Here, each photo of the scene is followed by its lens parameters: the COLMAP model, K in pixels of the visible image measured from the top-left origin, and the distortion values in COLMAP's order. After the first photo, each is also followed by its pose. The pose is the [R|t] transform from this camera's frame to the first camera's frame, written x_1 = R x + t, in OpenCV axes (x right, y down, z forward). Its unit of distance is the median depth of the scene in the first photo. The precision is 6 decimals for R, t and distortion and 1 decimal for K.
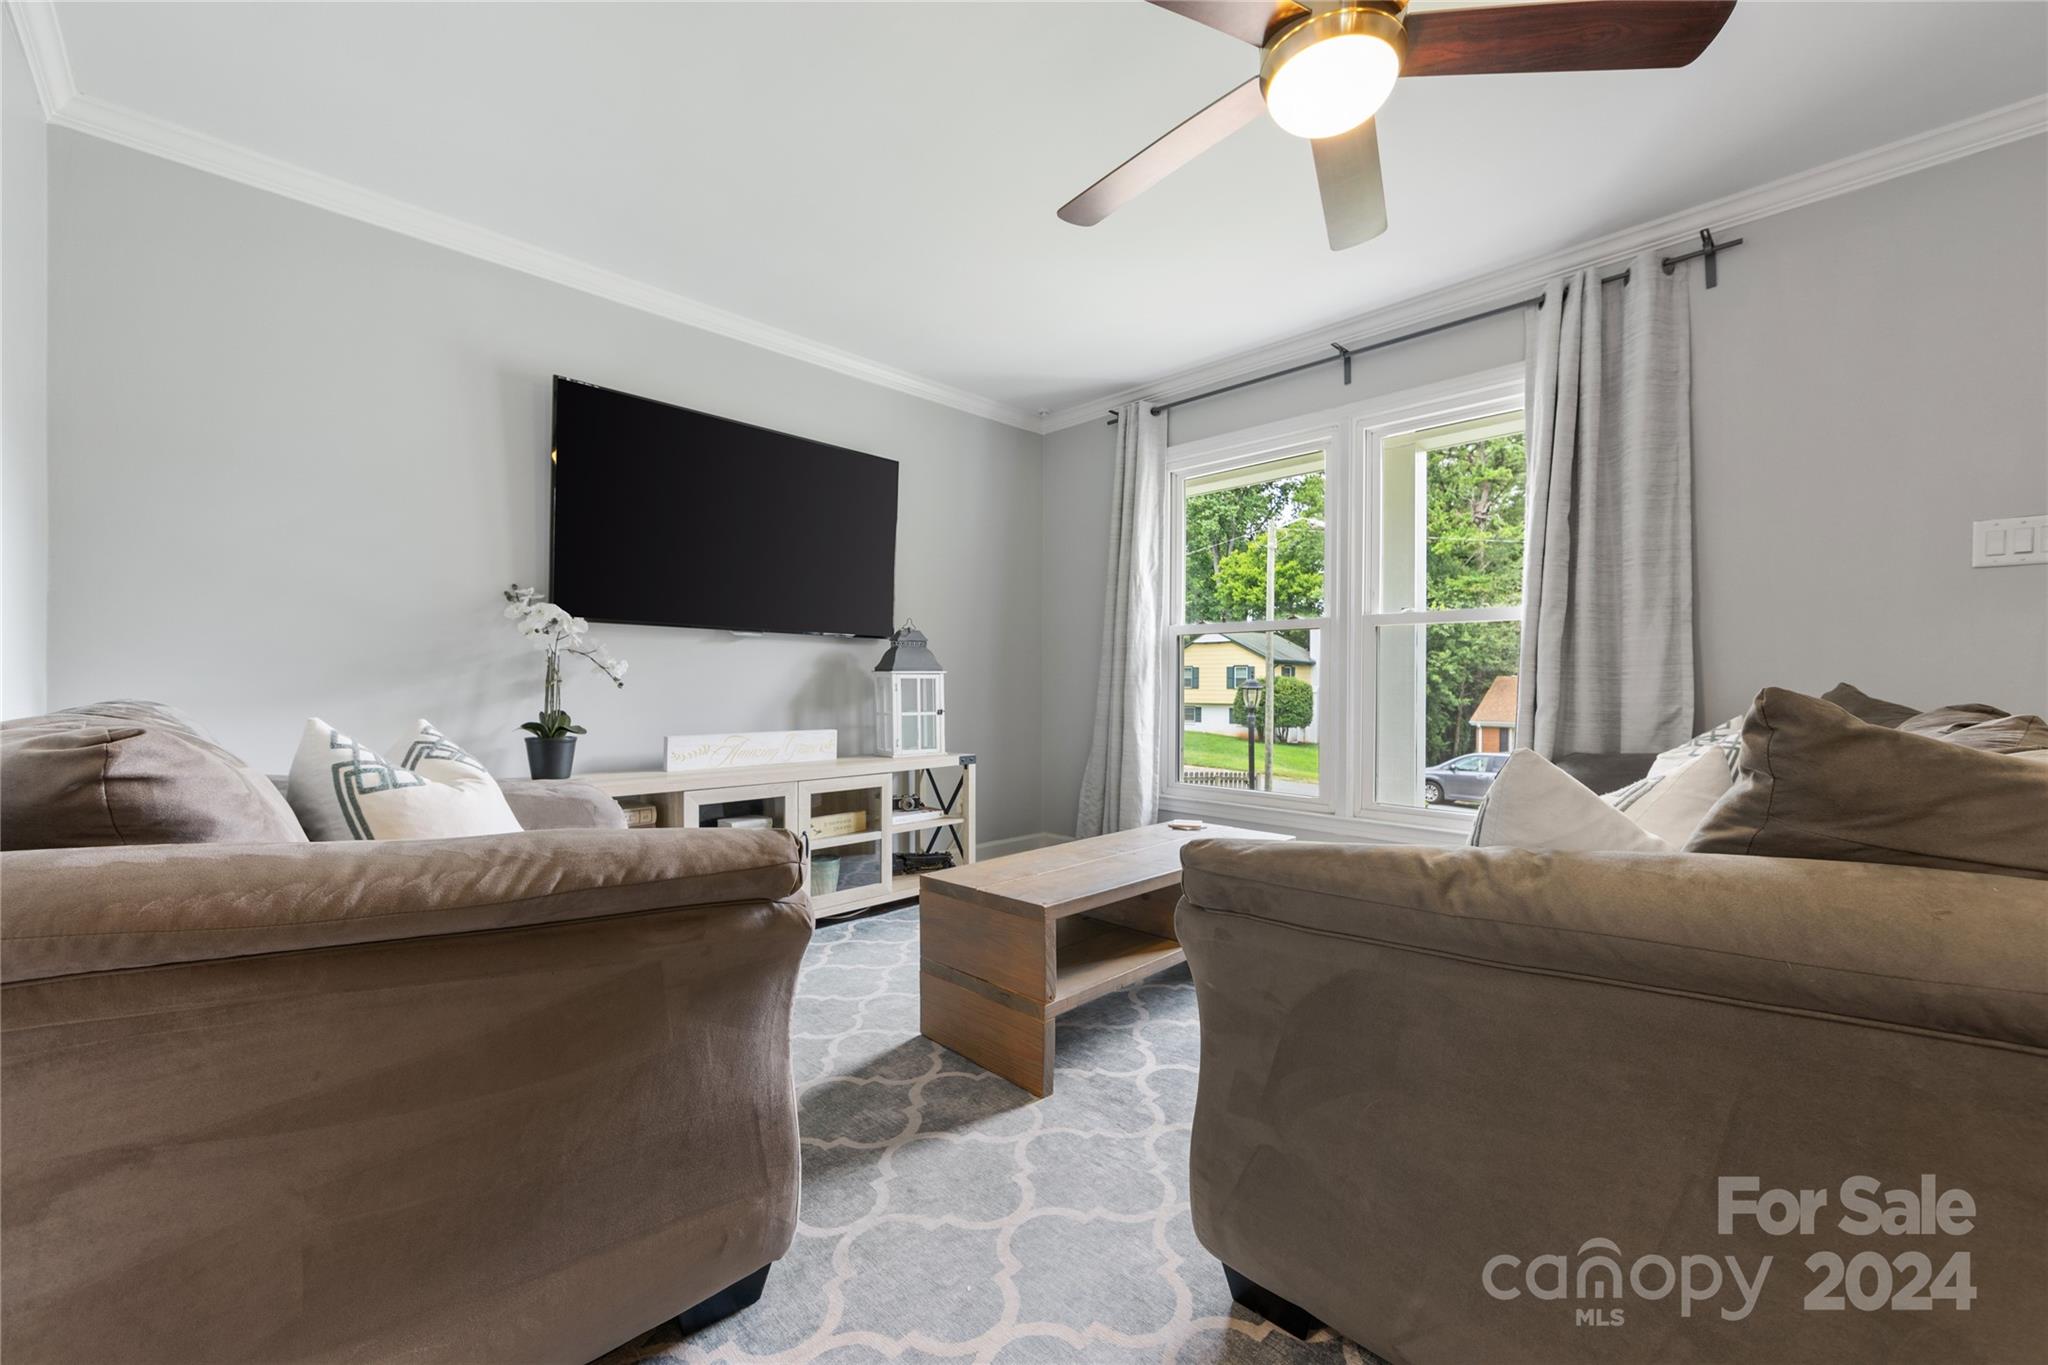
lens RADIAL K [[801.8, 0, 1016.2], [0, 801.8, 692.1], [0, 0, 1]] dist [-0.003626, -0.000183]
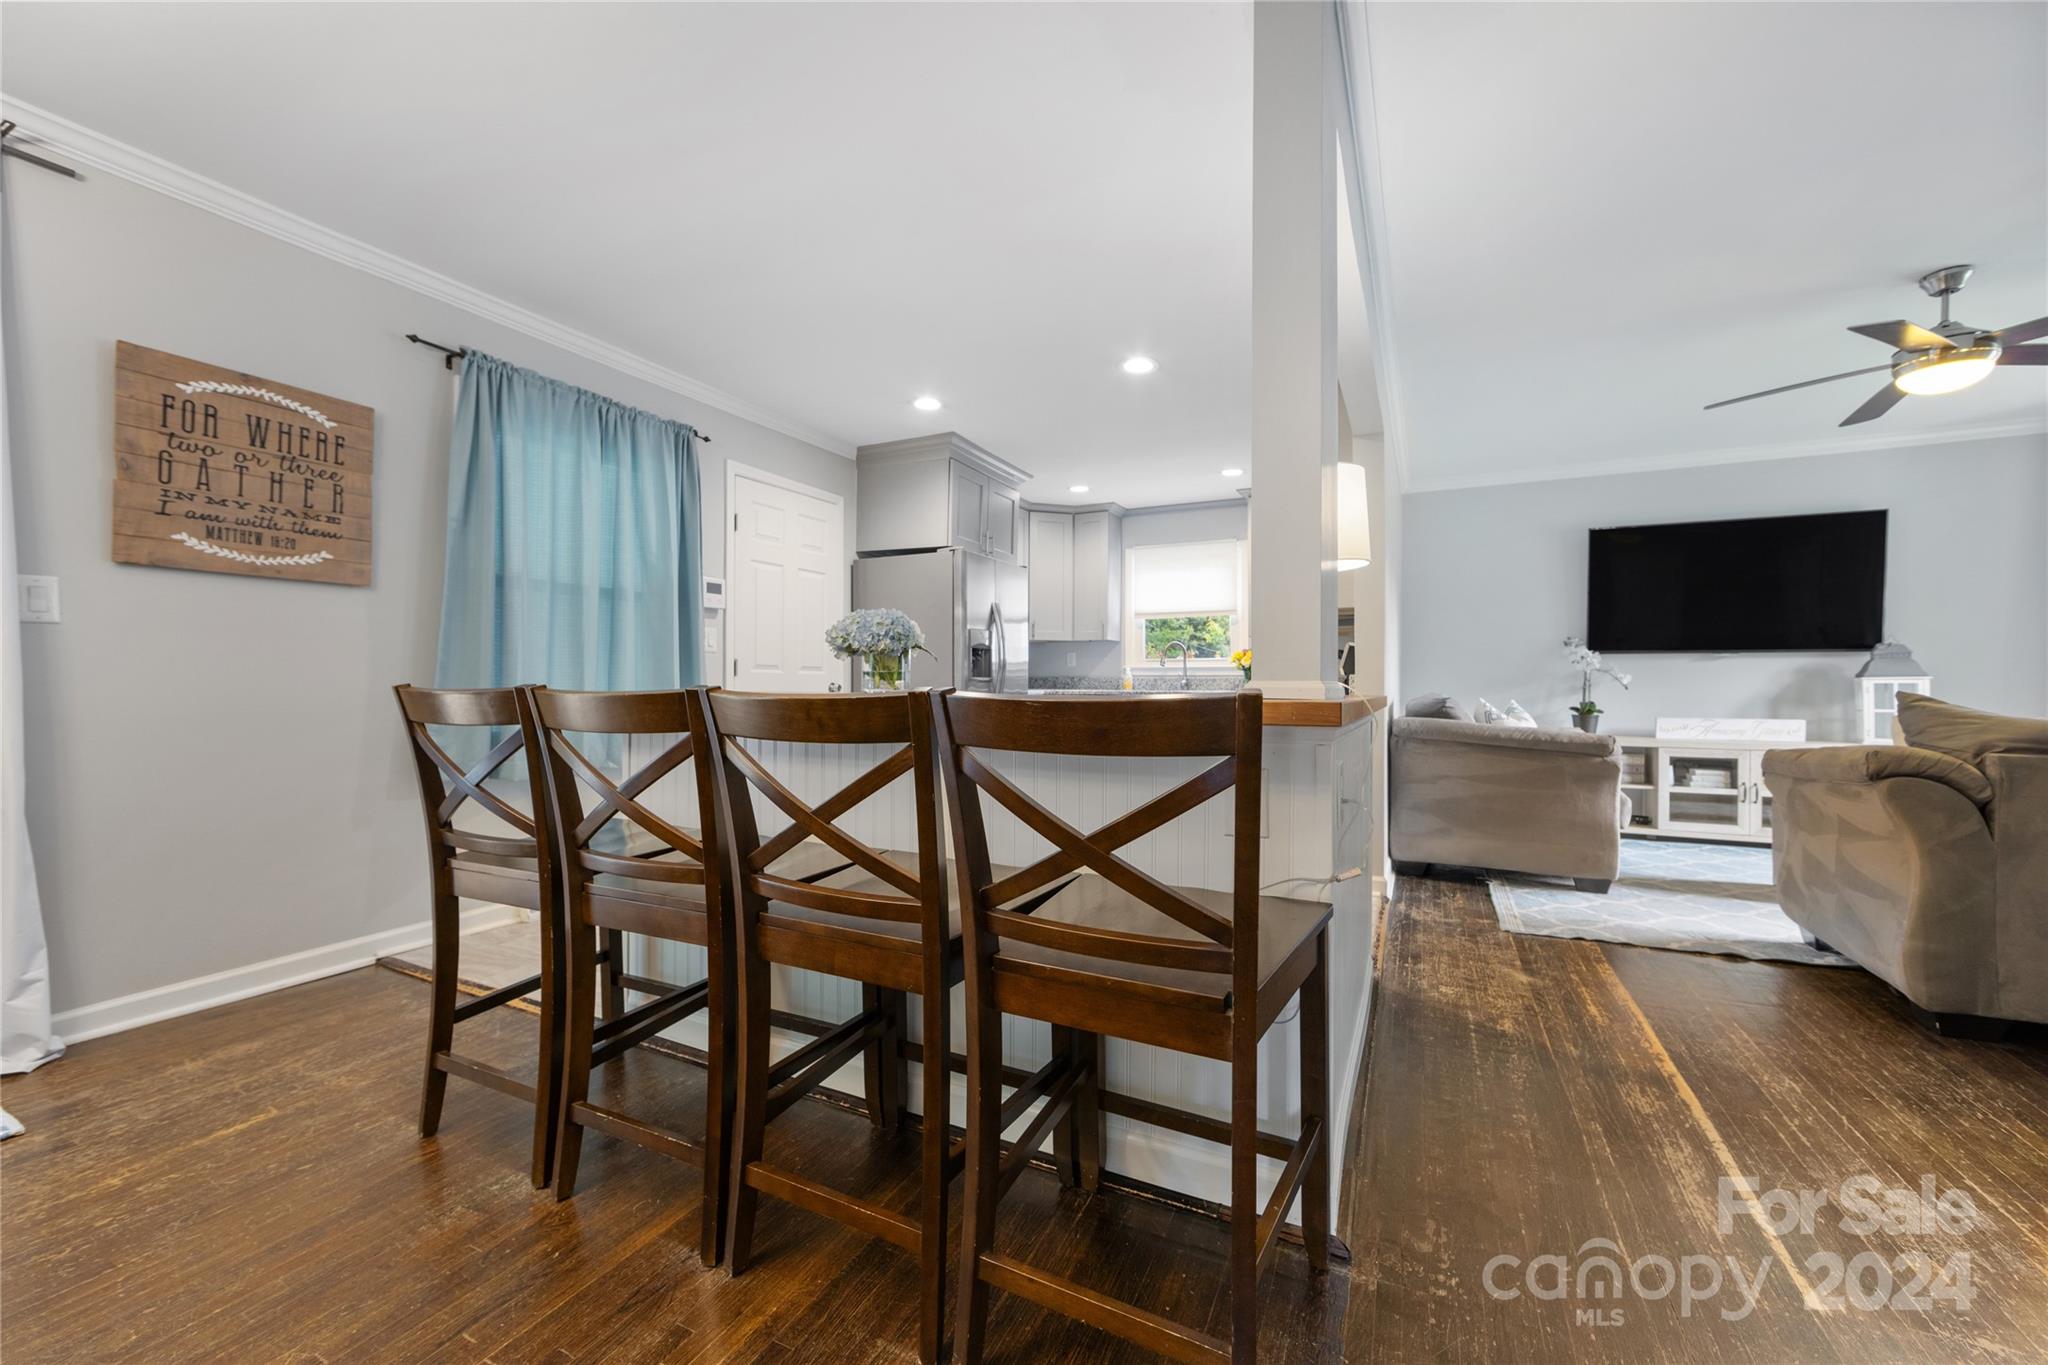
lens RADIAL K [[801.8, 0, 1019.6], [0, 801.8, 689.7], [0, 0, 1]] dist [-0.003626, -0.000183]
pose [[0.321885, 0.004841, -0.946766, 0.813664], [-0.007899, 0.999966, 0.002427, 0.001428], [0.946746, 0.006697, 0.321912, -0.925828]]
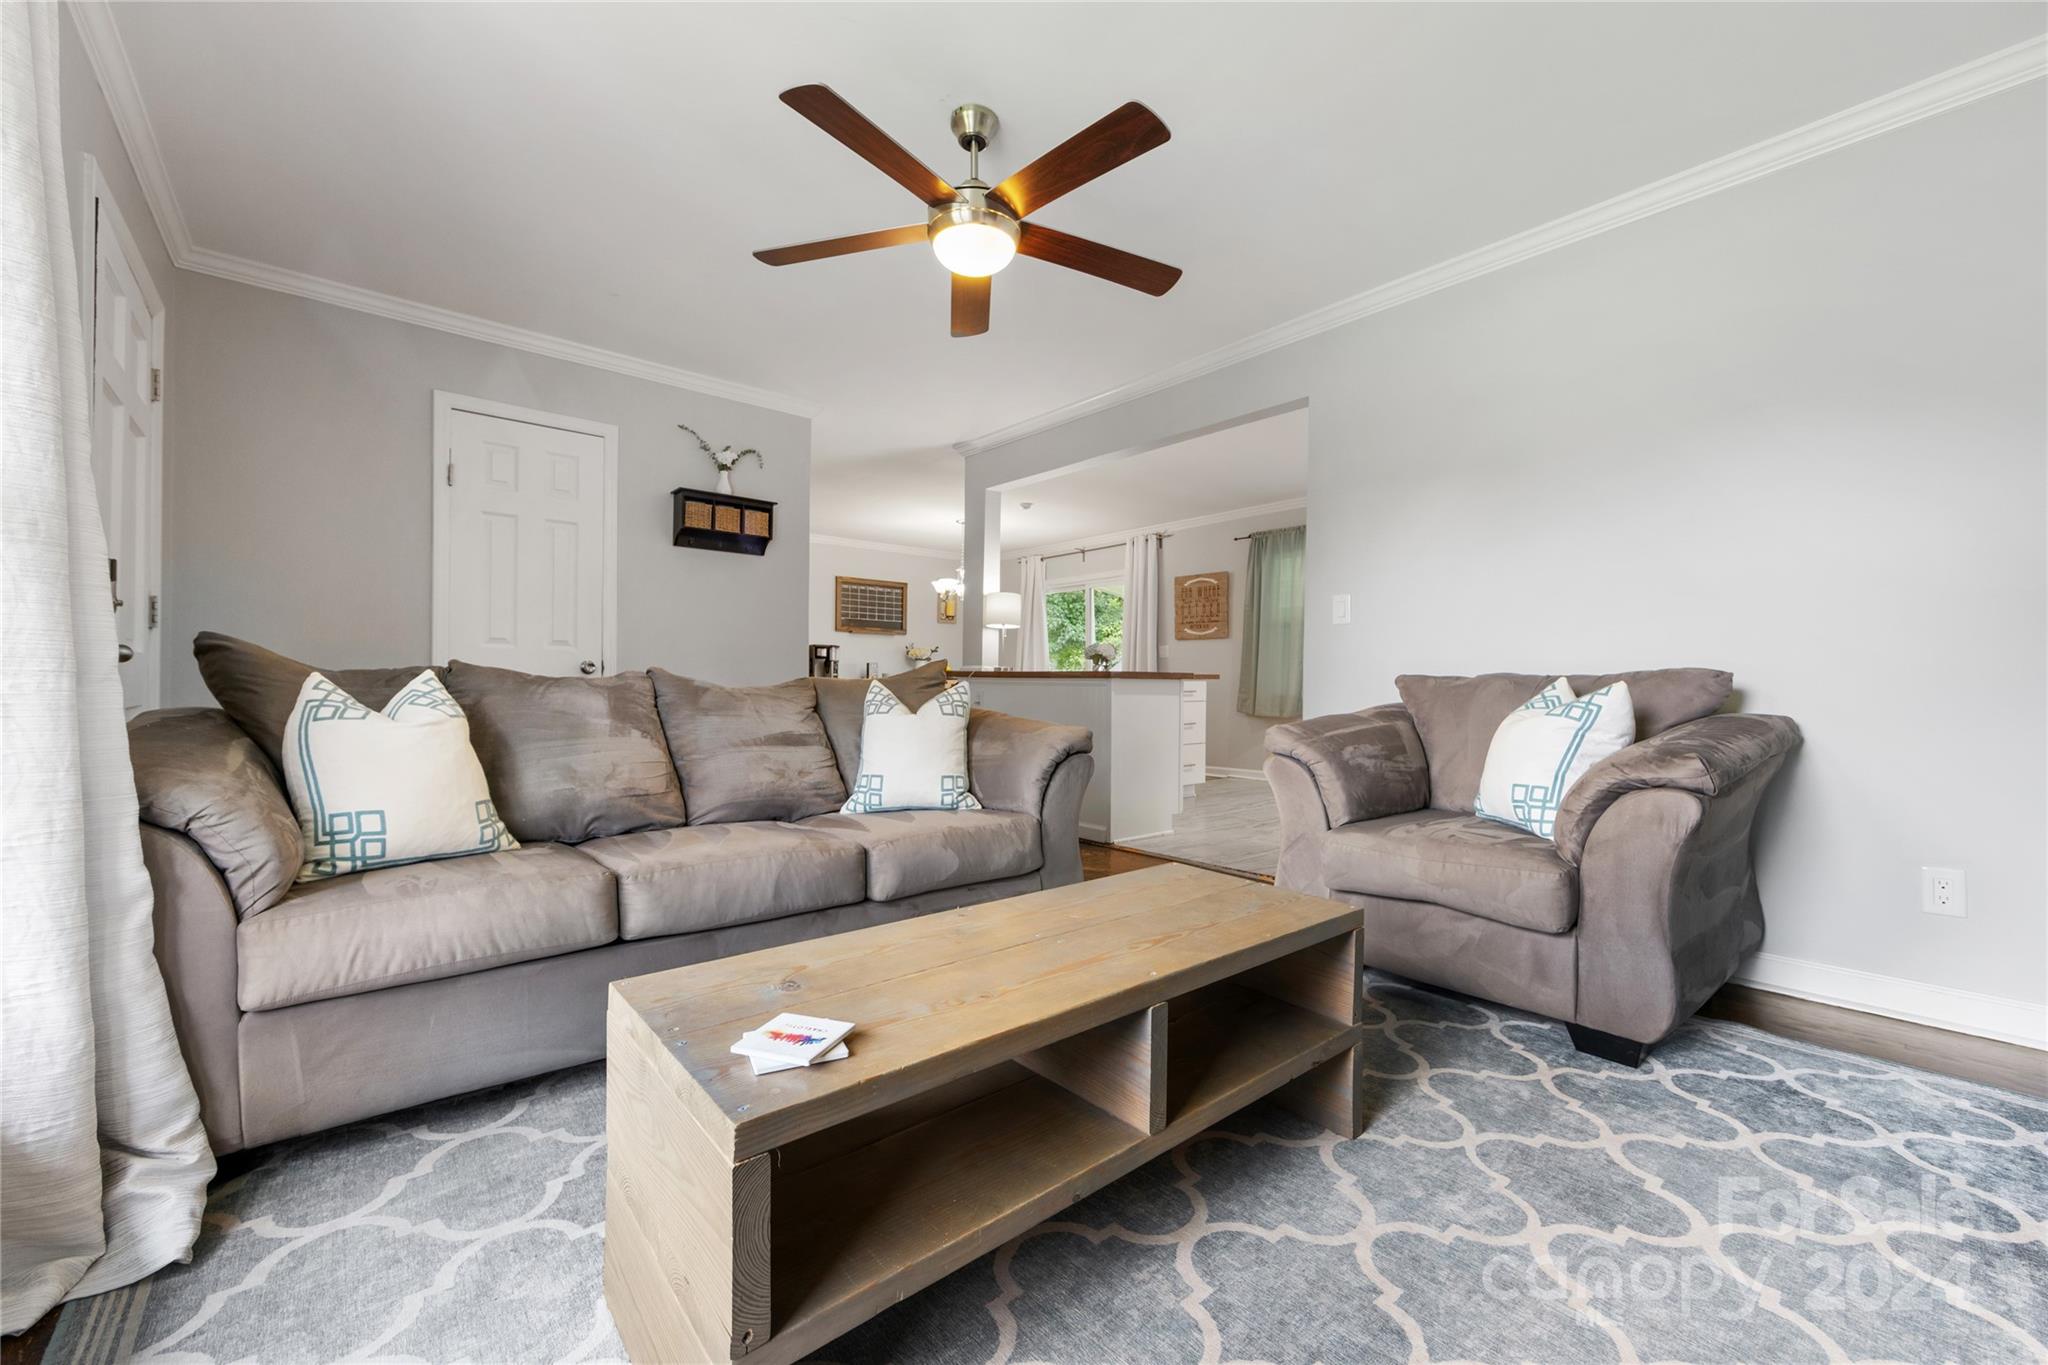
lens RADIAL K [[801.8, 0, 1021.6], [0, 801.8, 680.4], [0, 0, 1]] dist [-0.003626, -0.000183]
pose [[-0.997604, -0.010170, 0.068437, 0.107497], [-0.009908, 0.999942, 0.004178, 0.021406], [-0.068476, 0.003490, -0.997647, 1.368574]]
